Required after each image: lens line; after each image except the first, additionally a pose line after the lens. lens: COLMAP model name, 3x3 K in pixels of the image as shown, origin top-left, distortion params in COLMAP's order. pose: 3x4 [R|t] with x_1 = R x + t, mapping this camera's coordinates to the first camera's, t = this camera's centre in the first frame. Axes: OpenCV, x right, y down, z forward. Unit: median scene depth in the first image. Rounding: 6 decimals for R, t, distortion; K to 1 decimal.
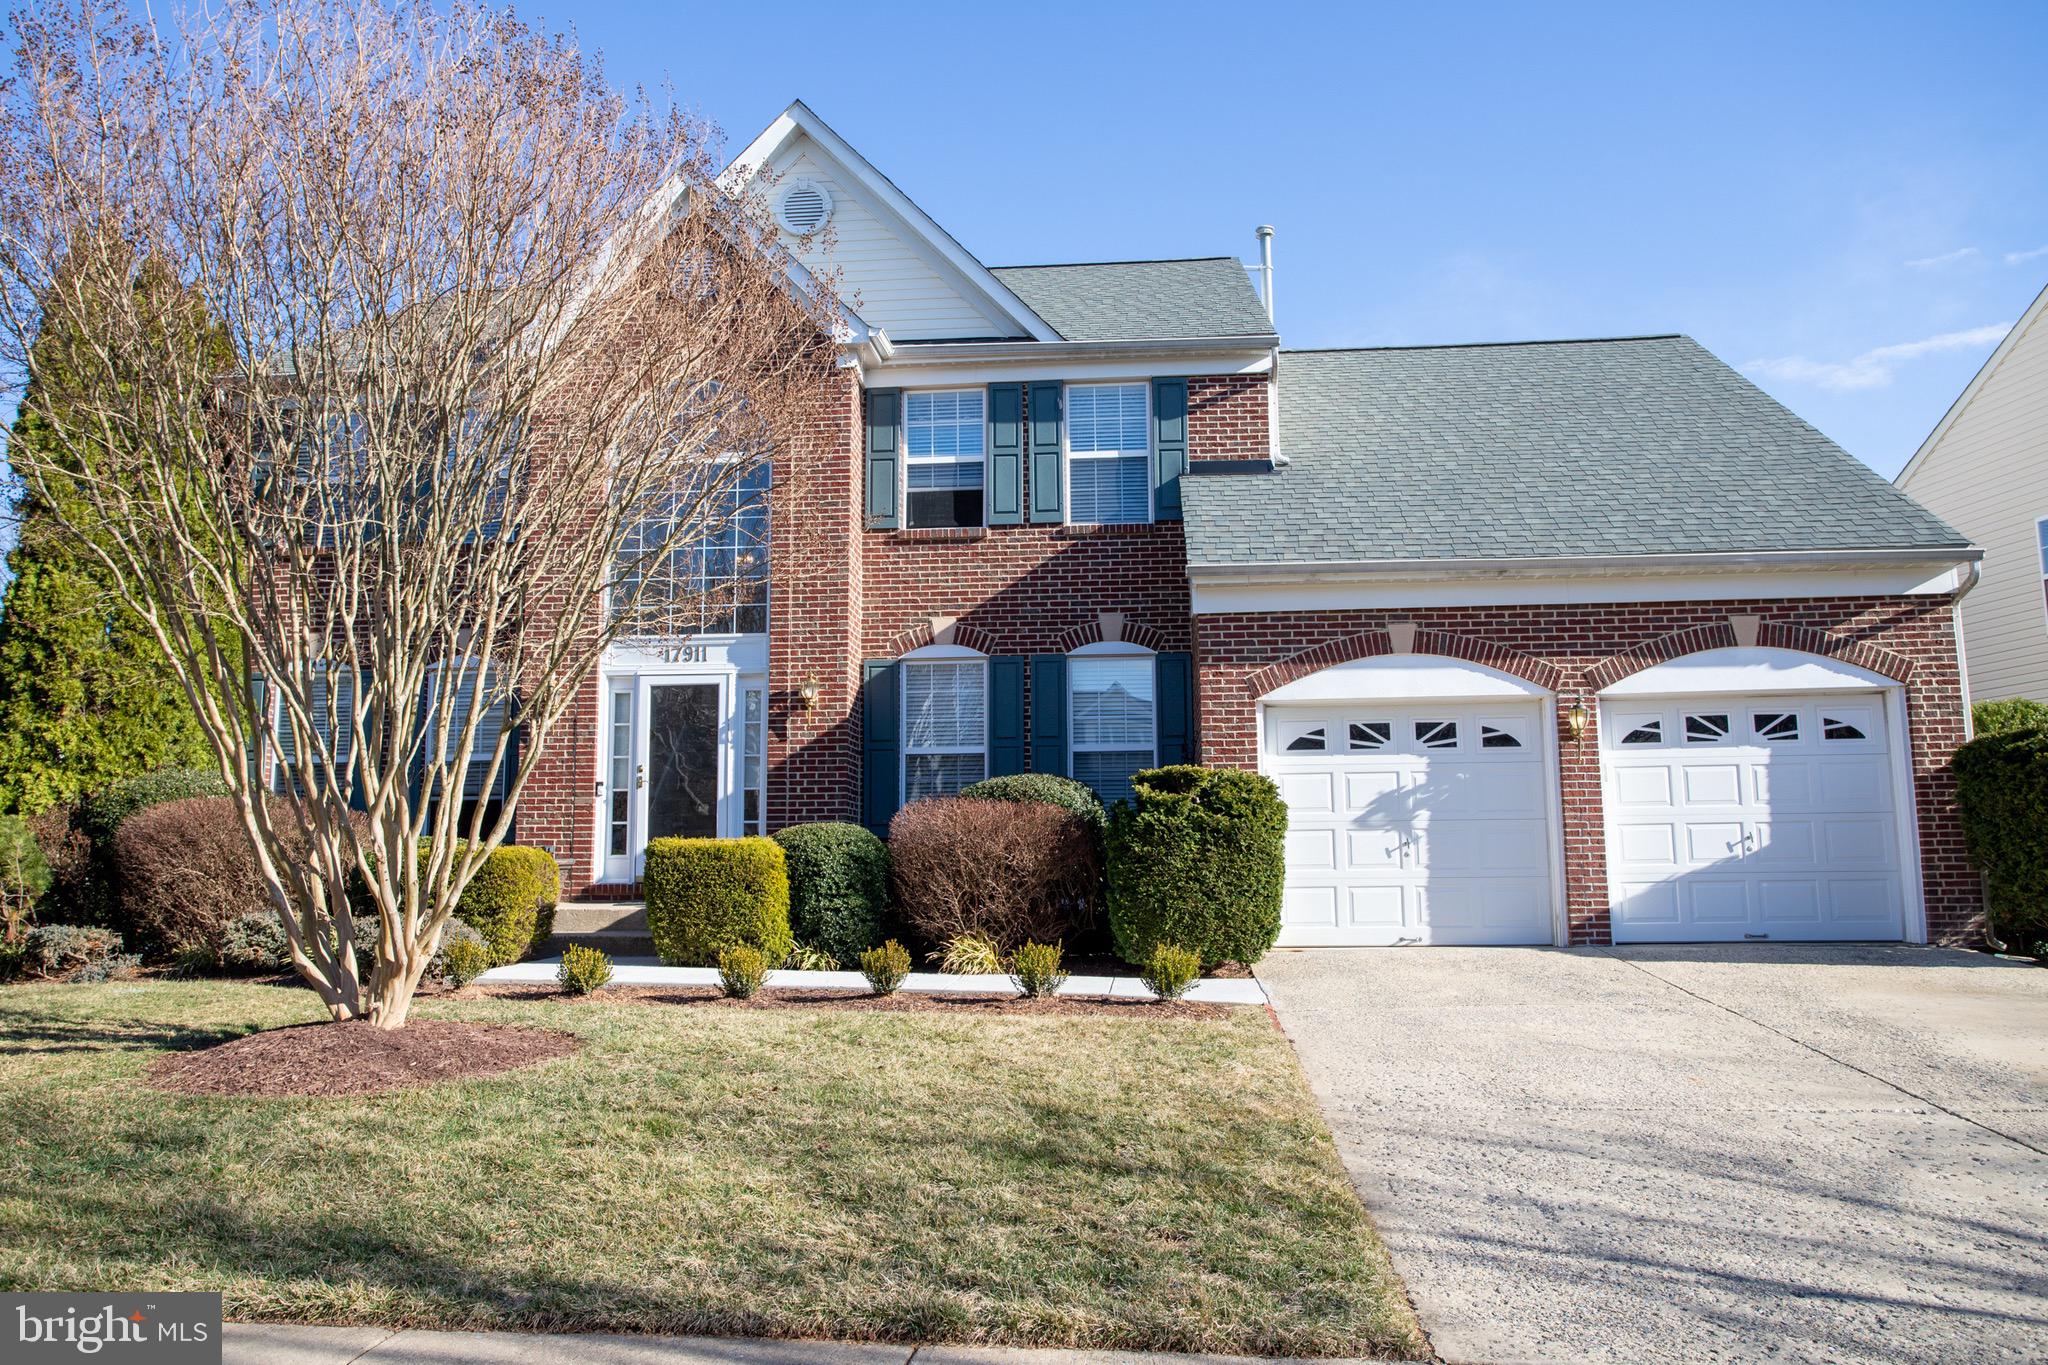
lens RADIAL K [[1540.3, 0, 1024.5], [0, 1540.3, 682.3], [0, 0, 1]] dist [-0.021550, 0.037916]
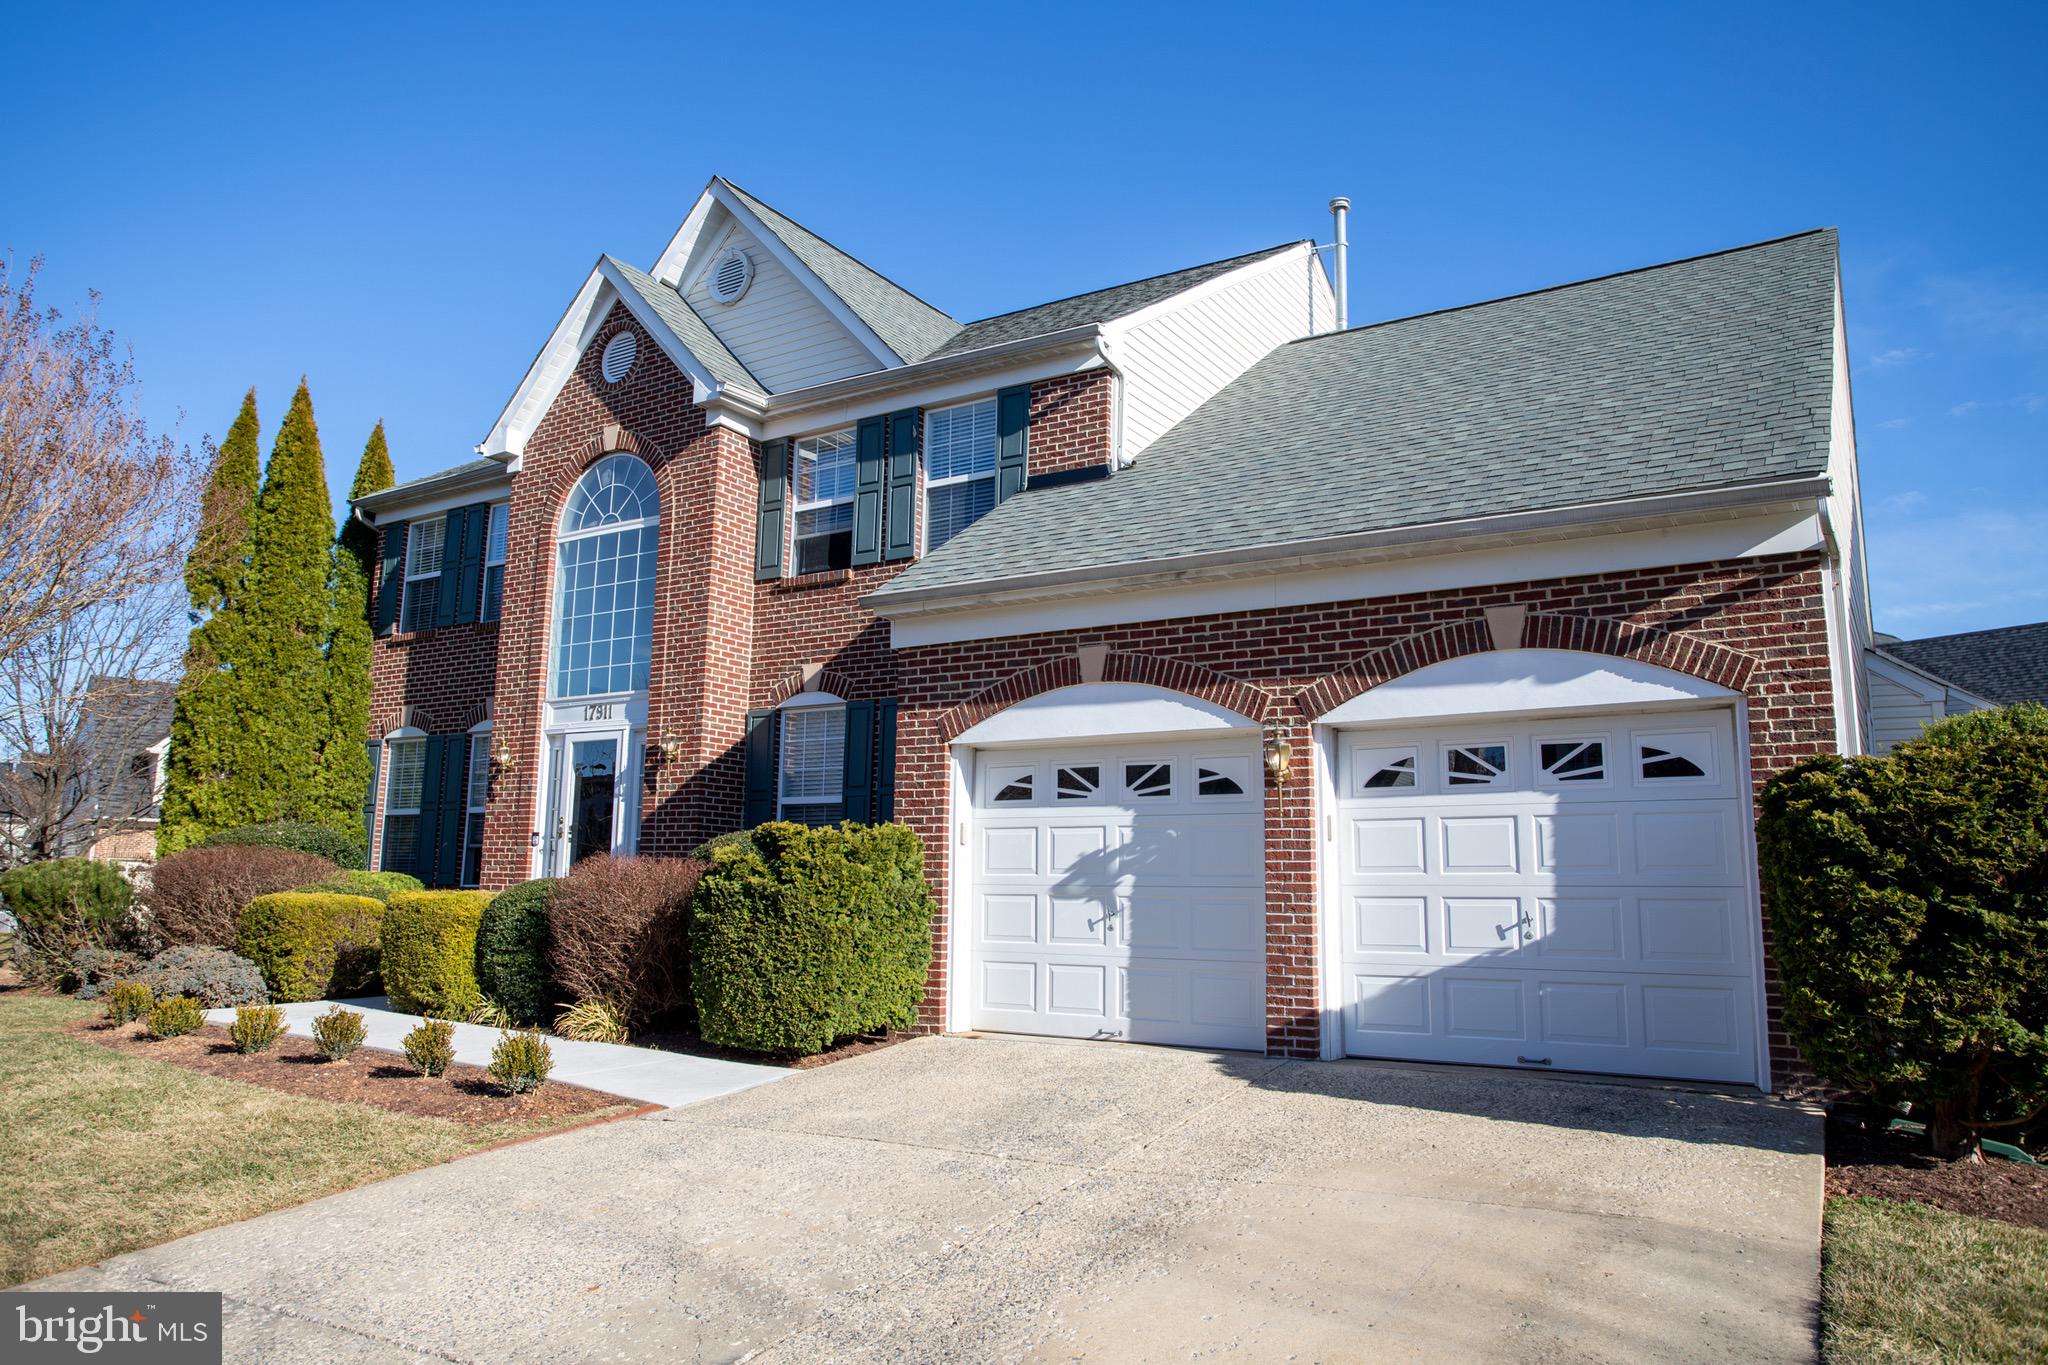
lens RADIAL K [[1413.8, 0, 1017.3], [0, 1413.8, 679.2], [0, 0, 1]] dist [-0.045095, 0.041546]
pose [[0.883398, -0.049208, -0.466033, 0.559206], [0.036497, 0.998675, -0.036268, 0.005470], [0.467200, 0.015031, 0.884024, 0.310953]]
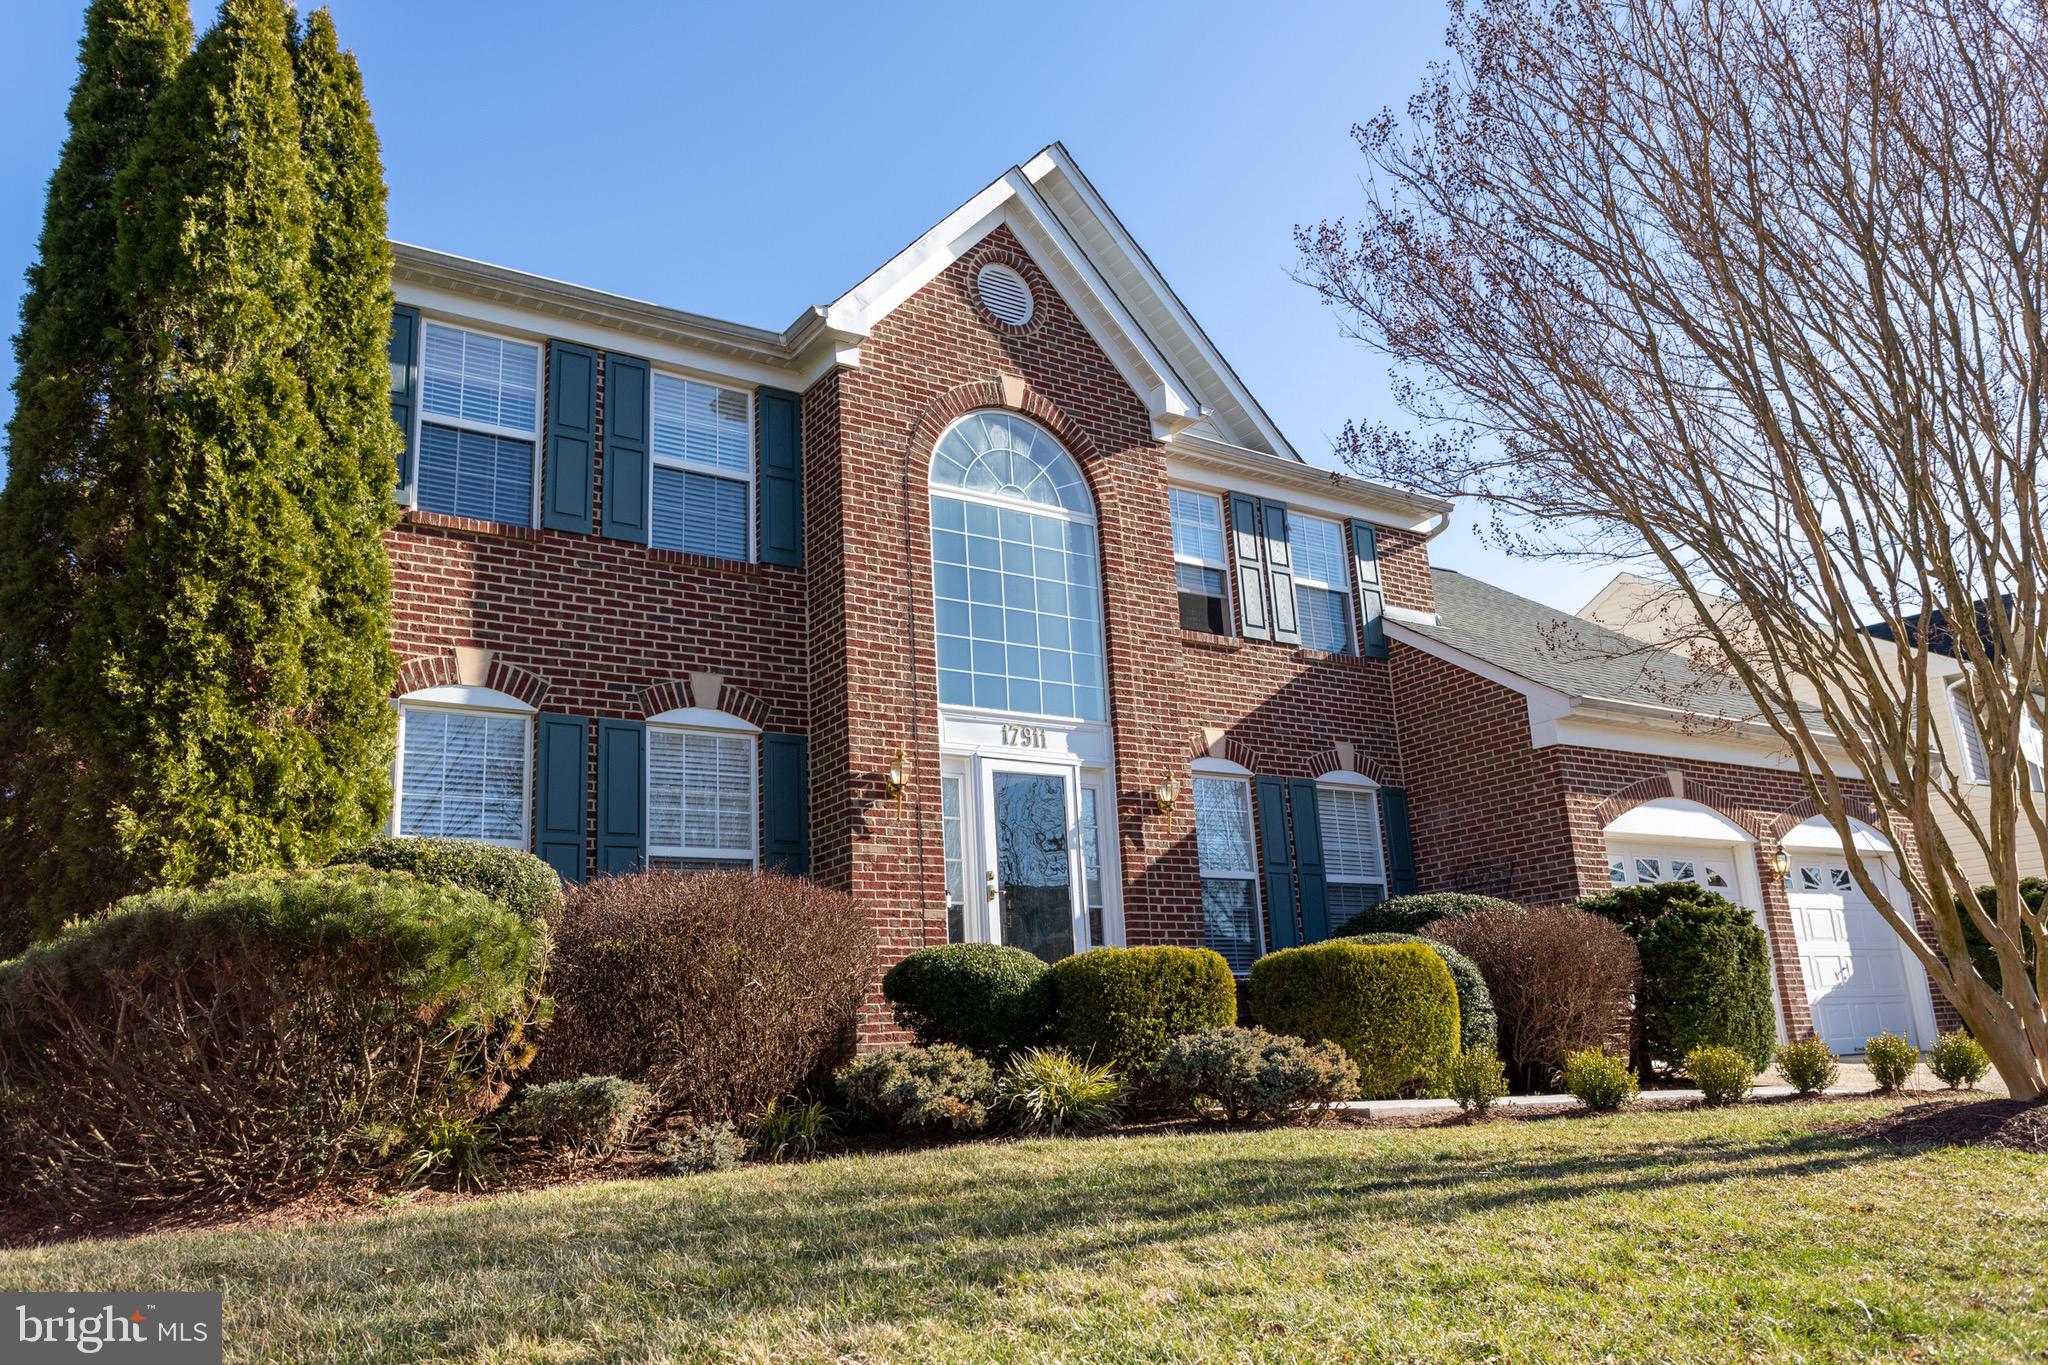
lens RADIAL K [[1540.3, 0, 1018.6], [0, 1540.3, 685.3], [0, 0, 1]] dist [-0.021550, 0.037916]
pose [[0.776285, 0.127906, 0.617270, -0.824269], [-0.033946, 0.986260, -0.161674, 0.097601], [-0.629468, 0.104551, 0.769961, 0.428812]]
